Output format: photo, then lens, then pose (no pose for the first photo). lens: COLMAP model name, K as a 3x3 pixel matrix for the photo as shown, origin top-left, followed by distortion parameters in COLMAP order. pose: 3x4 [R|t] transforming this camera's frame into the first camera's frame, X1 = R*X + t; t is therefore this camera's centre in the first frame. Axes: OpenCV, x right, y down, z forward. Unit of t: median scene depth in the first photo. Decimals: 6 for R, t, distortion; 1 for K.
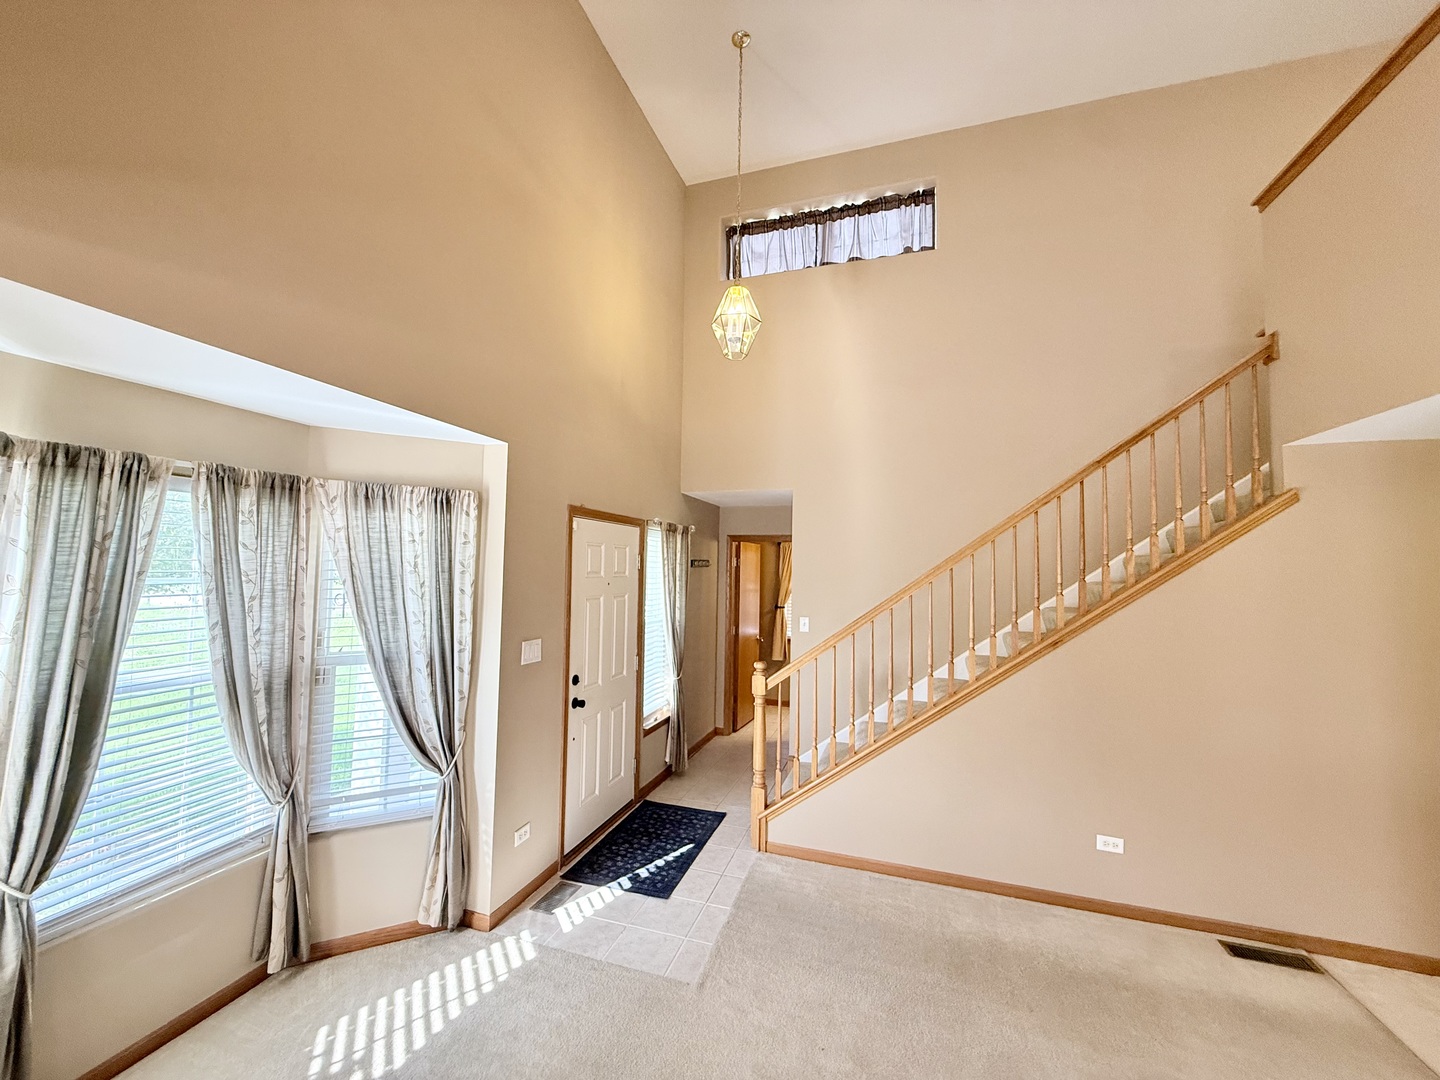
lens RADIAL K [[578.0, 0, 714.8], [0, 578.0, 542.0], [0, 0, 1]] dist [0.000754, -0.000053]
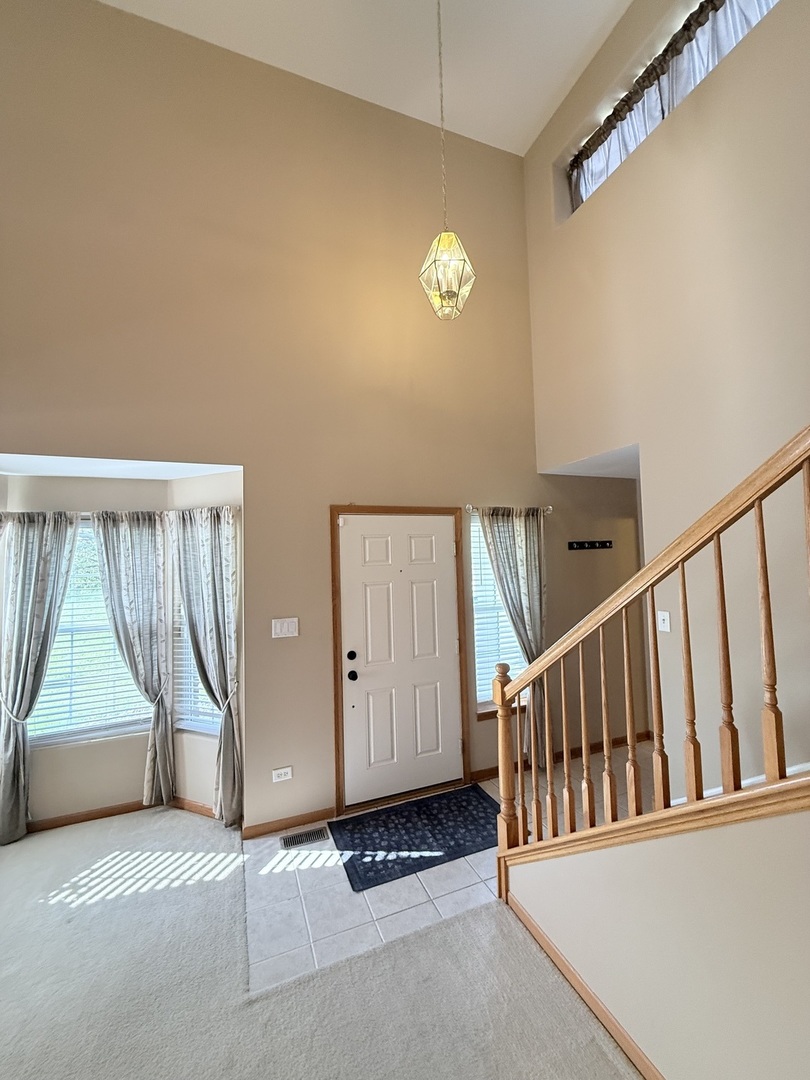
lens RADIAL K [[425.4, 0, 405.0], [0, 425.4, 540.0], [0, 0, 1]] dist [0.001778, 0.000140]
pose [[0.636583, -0.067103, -0.768283, 0.649612], [0.072998, 0.996977, -0.026592, 0.051902], [0.767745, -0.039155, 0.639557, 0.718927]]
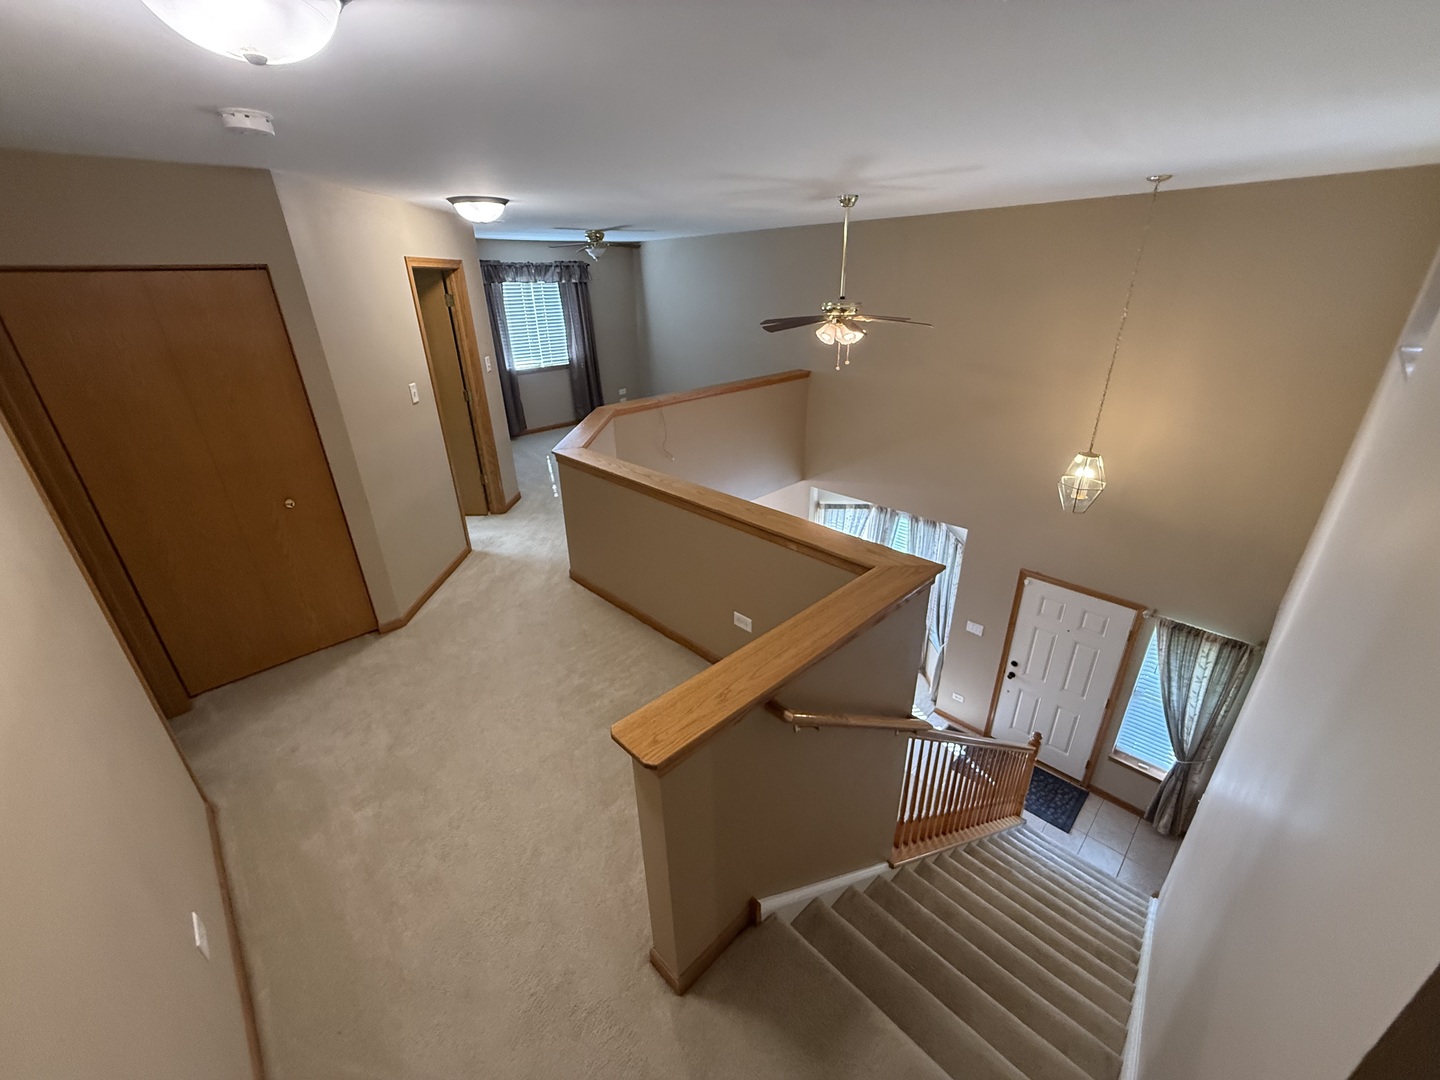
lens RADIAL K [[578.0, 0, 714.8], [0, 578.0, 542.0], [0, 0, 1]] dist [0.000754, -0.000053]
pose [[-0.467316, 0.361922, -0.806615, 1.851007], [0.056266, 0.922693, 0.381407, -1.034050], [0.882298, 0.132853, -0.451554, 1.238118]]
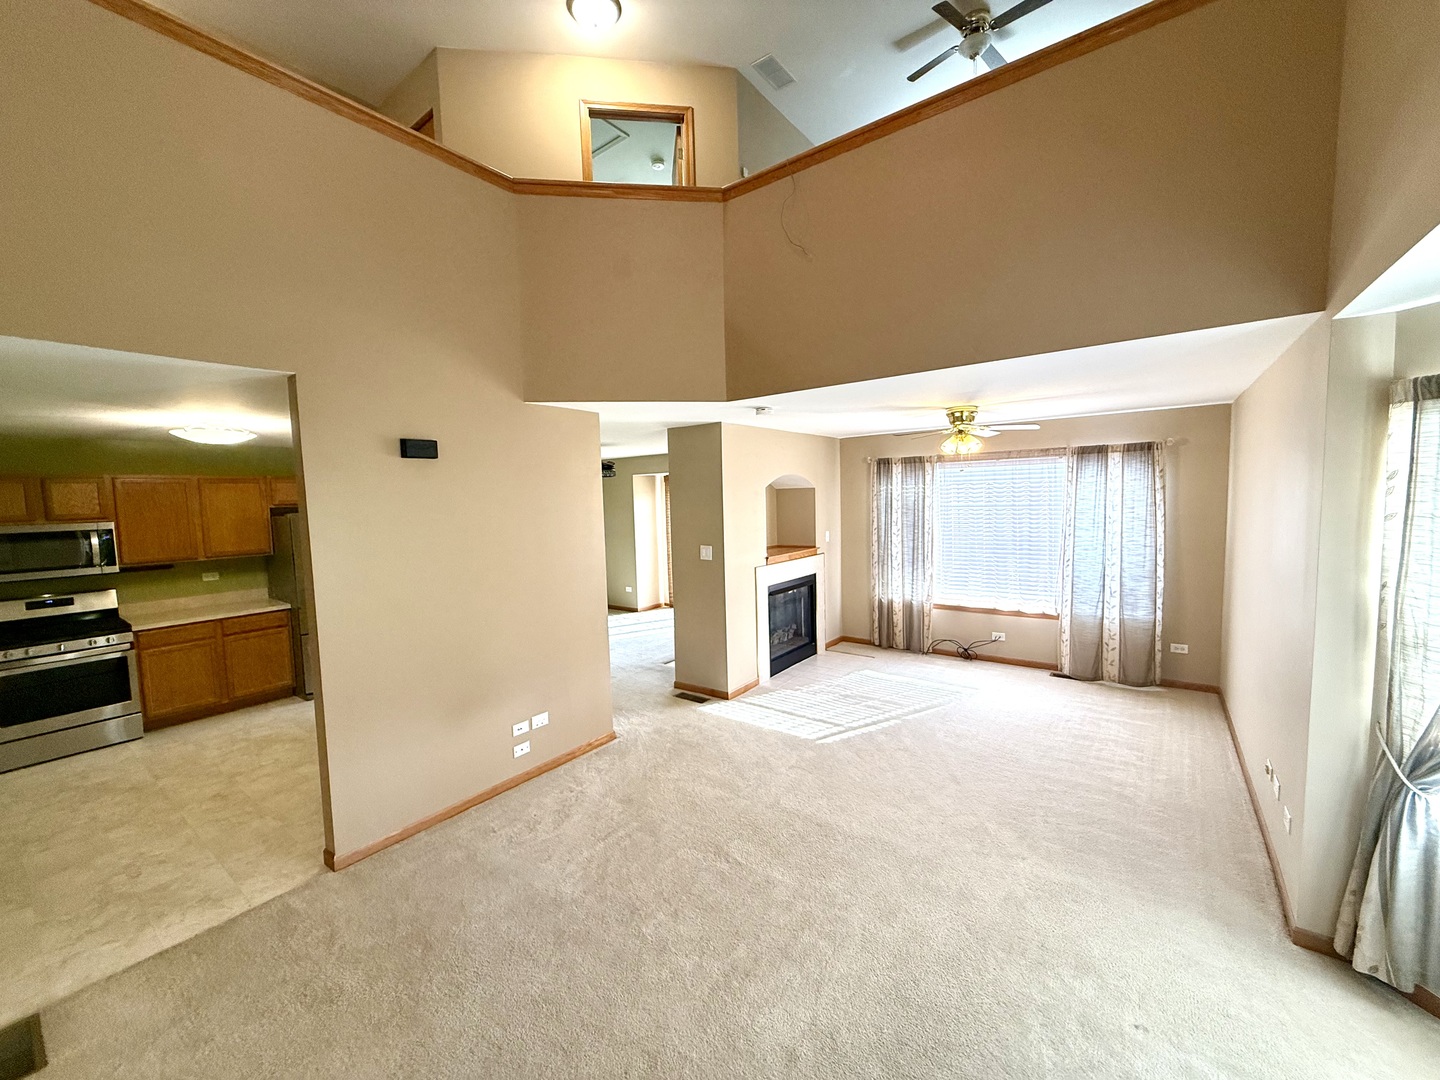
lens RADIAL K [[578.0, 0, 714.8], [0, 578.0, 542.0], [0, 0, 1]] dist [0.000754, -0.000053]
pose [[-0.946791, -0.012934, 0.321590, -0.102856], [0.000732, 0.999103, 0.042336, 0.045504], [-0.321849, 0.040319, -0.945932, 1.382377]]
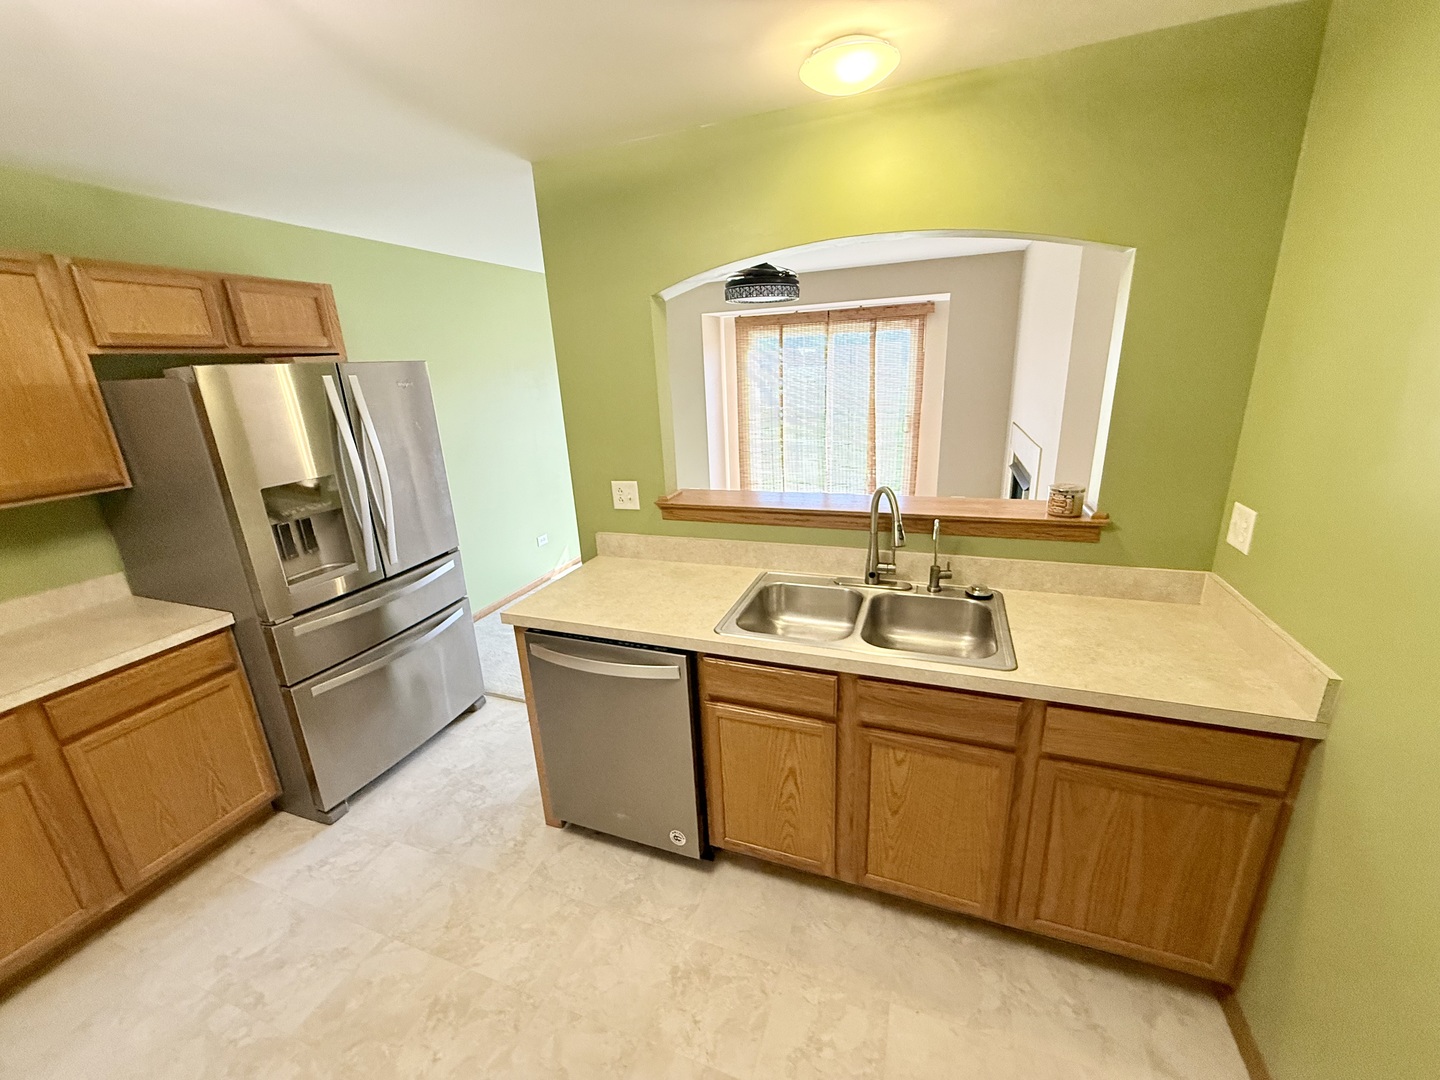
lens RADIAL K [[578.0, 0, 714.8], [0, 578.0, 542.0], [0, 0, 1]] dist [0.000754, -0.000053]
pose [[-0.998886, 0.018321, 0.043489, 1.273427], [0.028640, 0.967795, 0.250105, 0.078438], [-0.037506, 0.251072, -0.967242, 0.653074]]
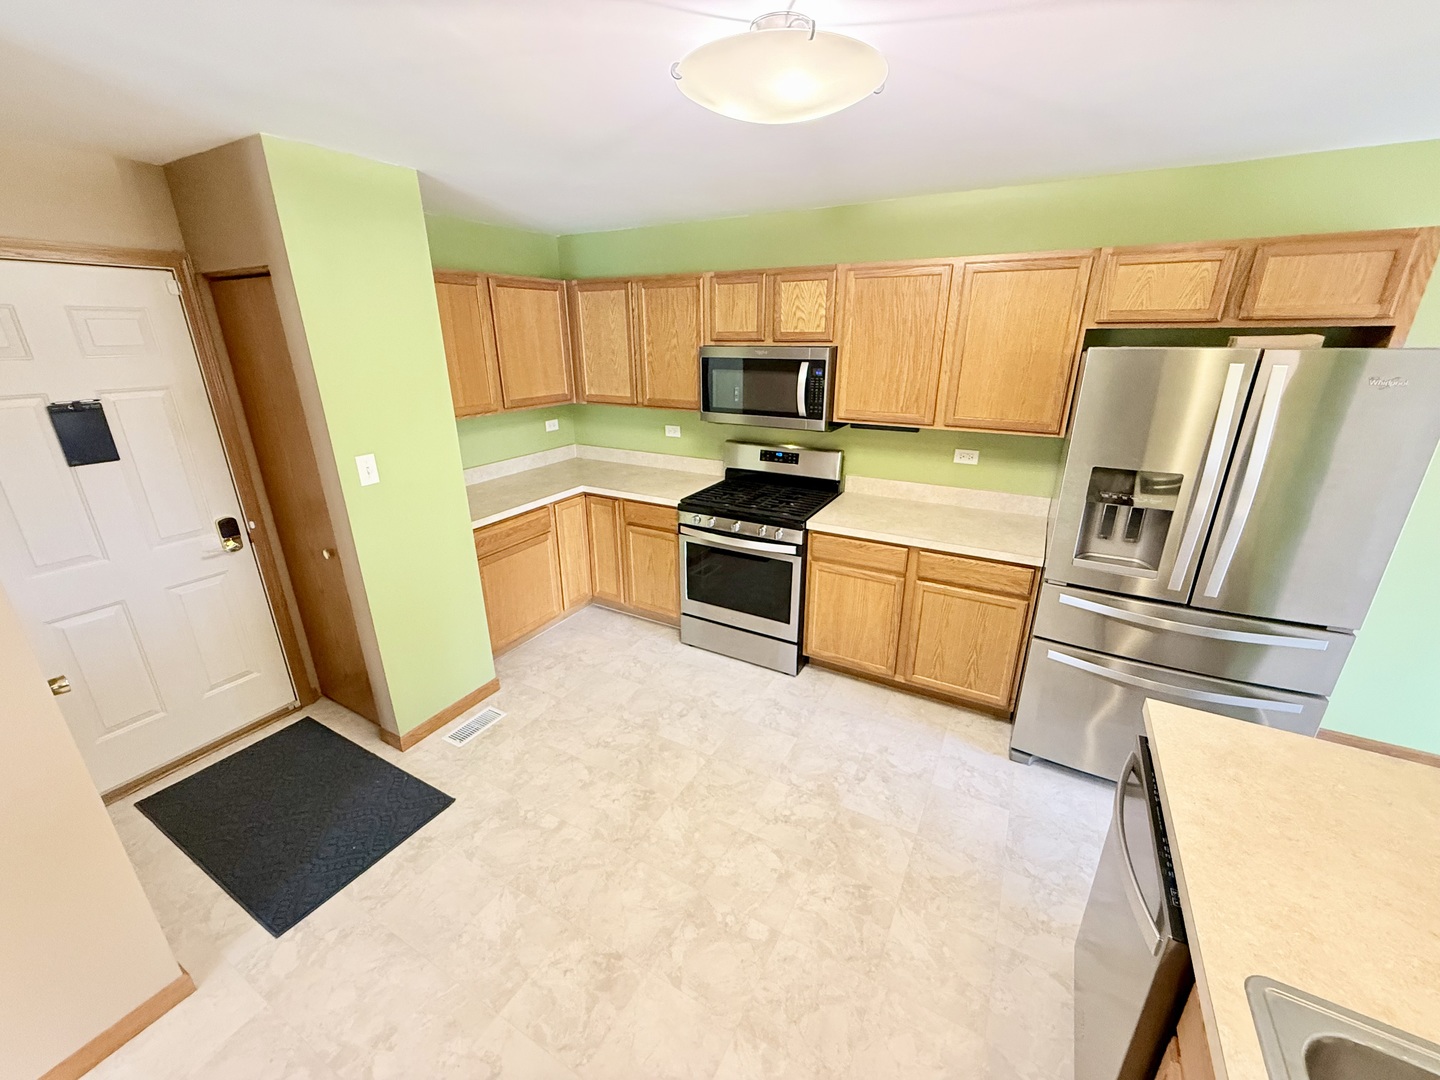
lens RADIAL K [[578.0, 0, 714.8], [0, 578.0, 542.0], [0, 0, 1]] dist [0.000754, -0.000053]
pose [[0.191992, -0.352216, 0.916015, 1.037379], [-0.036005, 0.930223, 0.365225, 0.010752], [-0.980736, -0.103102, 0.165914, 0.309604]]
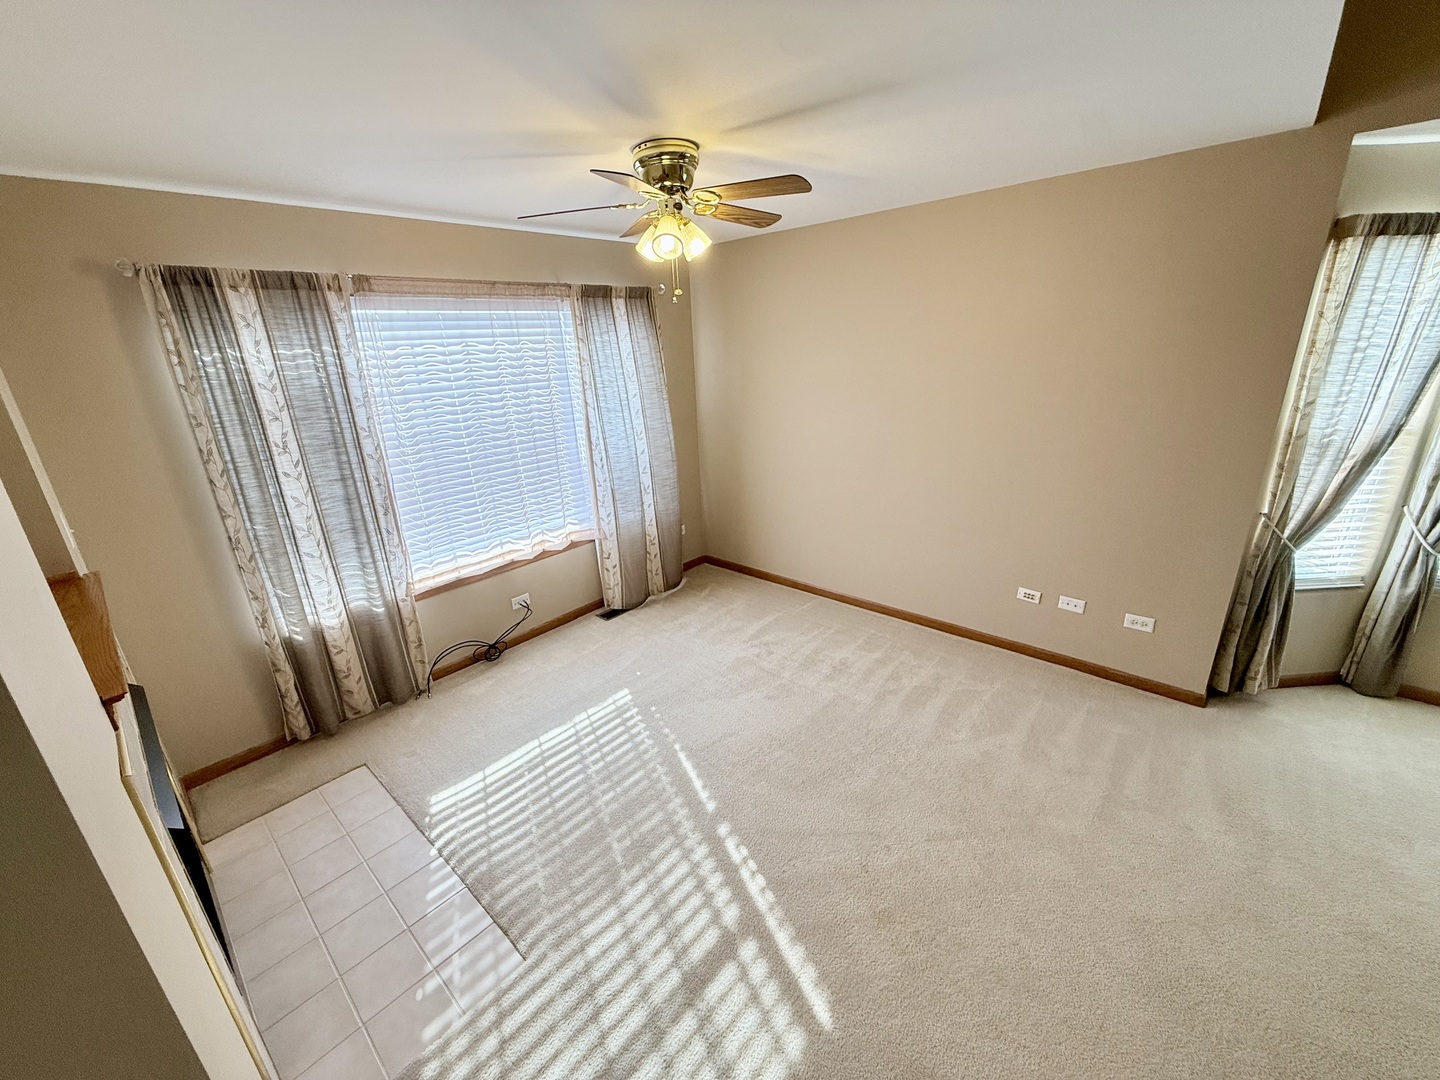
lens RADIAL K [[578.0, 0, 714.8], [0, 578.0, 542.0], [0, 0, 1]] dist [0.000754, -0.000053]
pose [[-0.402275, 0.304829, -0.863281, 0.534639], [0.083641, 0.951235, 0.296910, -0.005679], [0.911690, 0.047234, -0.408155, -0.052225]]
